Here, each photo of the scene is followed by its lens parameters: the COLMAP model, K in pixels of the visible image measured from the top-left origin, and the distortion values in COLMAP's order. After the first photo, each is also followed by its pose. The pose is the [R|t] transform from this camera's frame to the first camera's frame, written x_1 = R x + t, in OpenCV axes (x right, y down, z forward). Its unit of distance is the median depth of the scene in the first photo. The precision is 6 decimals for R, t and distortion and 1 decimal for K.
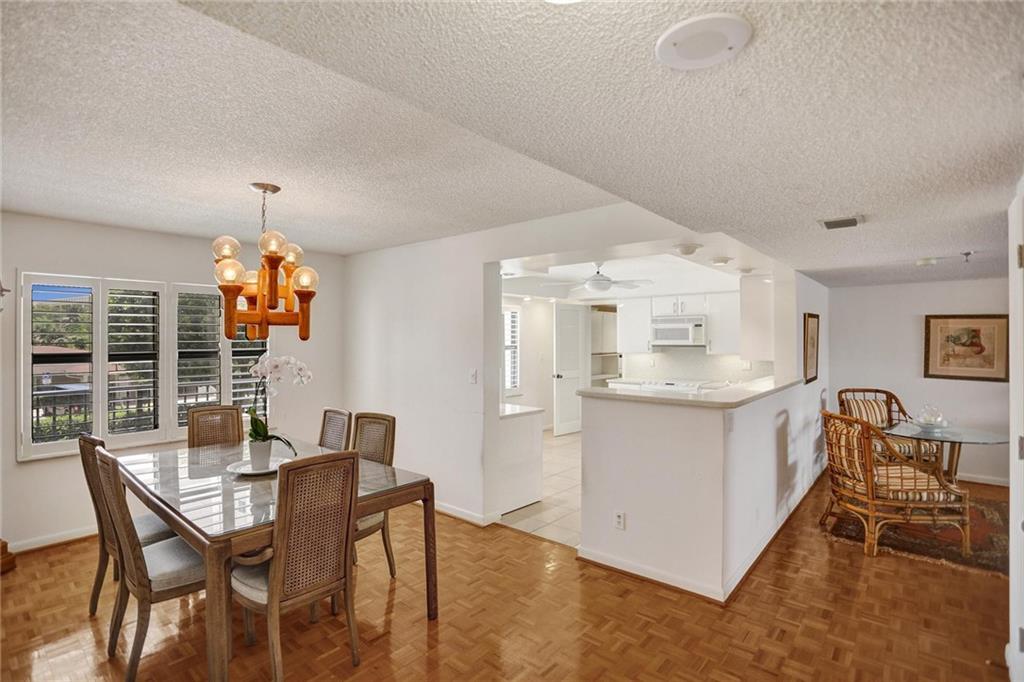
lens RADIAL K [[499.1, 0, 512.9], [0, 499.1, 339.4], [0, 0, 1]] dist [-0.039729, 0.011520]
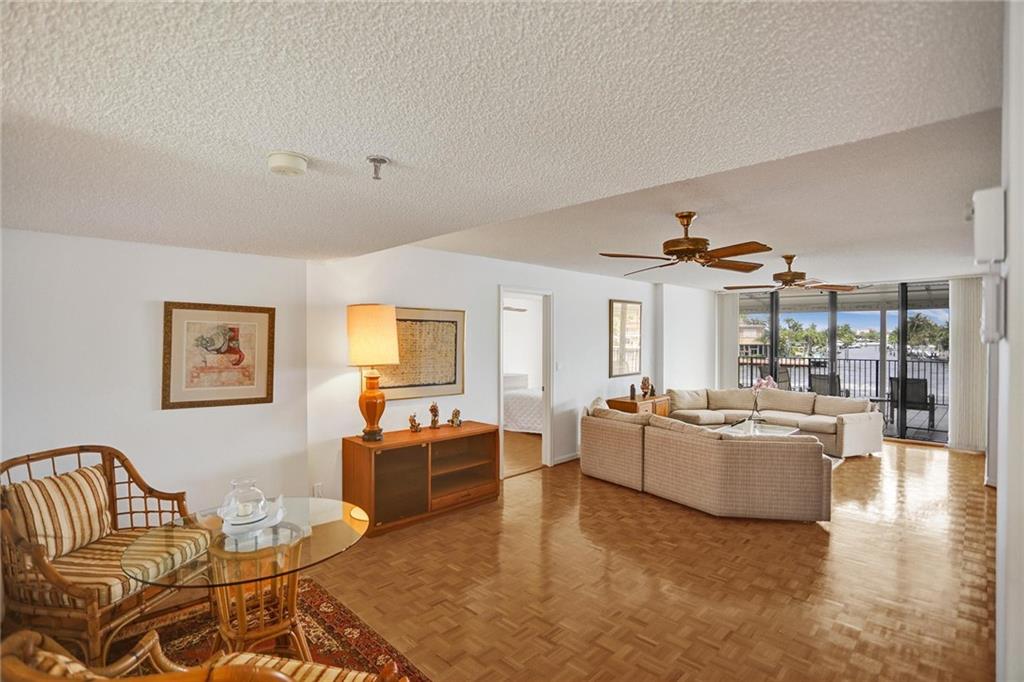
lens RADIAL K [[499.1, 0, 496.8], [0, 499.1, 339.0], [0, 0, 1]] dist [-0.039729, 0.011520]
pose [[0.116244, -0.000530, 0.993221, 0.252331], [0.002394, 0.999997, 0.000253, -0.003469], [-0.993218, 0.002349, 0.116244, 0.437027]]
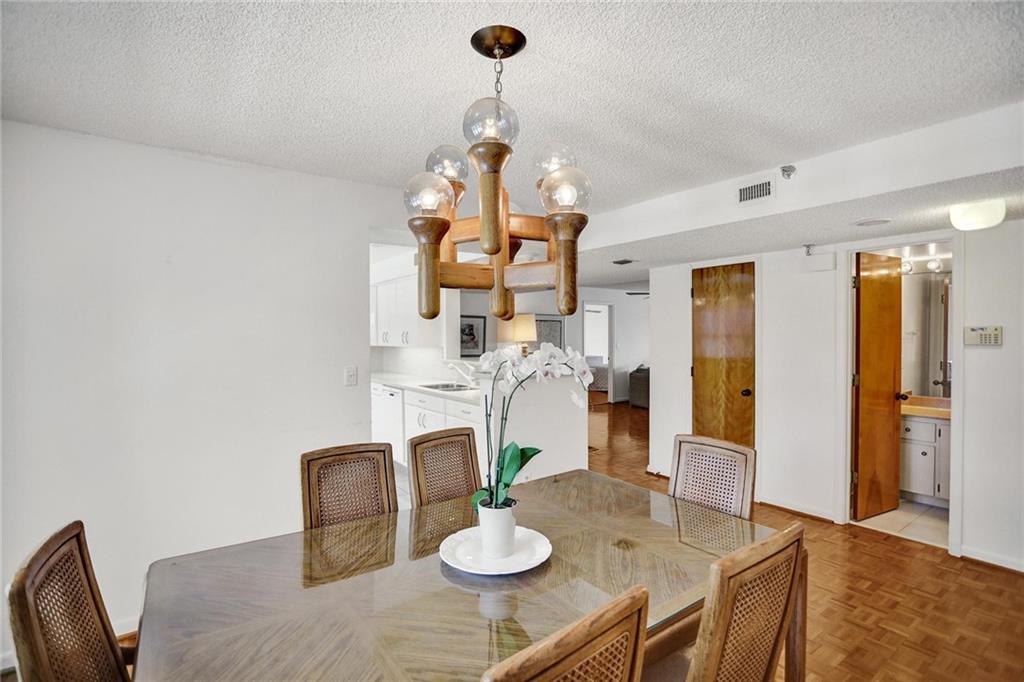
lens RADIAL K [[499.1, 0, 518.5], [0, 499.1, 338.5], [0, 0, 1]] dist [-0.039729, 0.011520]
pose [[0.237812, -0.009272, 0.971267, -0.460818], [0.007252, 0.999944, 0.007770, 0.009745], [-0.971284, 0.005196, 0.237866, 0.357157]]
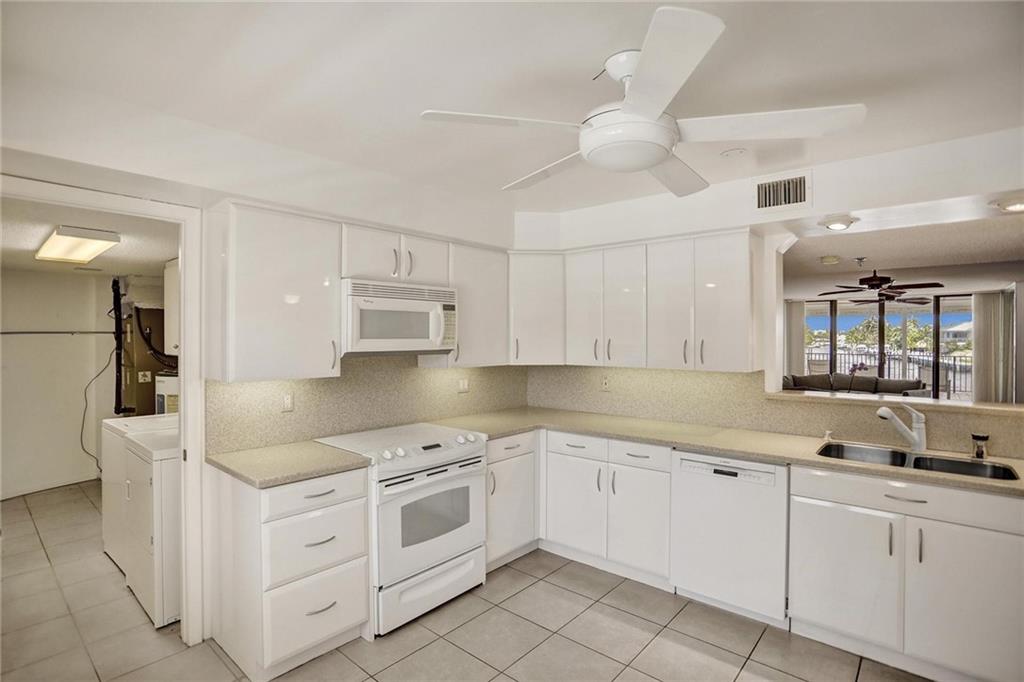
lens RADIAL K [[499.1, 0, 516.1], [0, 499.1, 345.0], [0, 0, 1]] dist [-0.039729, 0.011520]
pose [[0.015168, -0.012016, 0.999813, -0.092632], [0.003820, 0.999921, 0.011960, 0.001598], [-0.999878, 0.003638, 0.015212, 0.925995]]
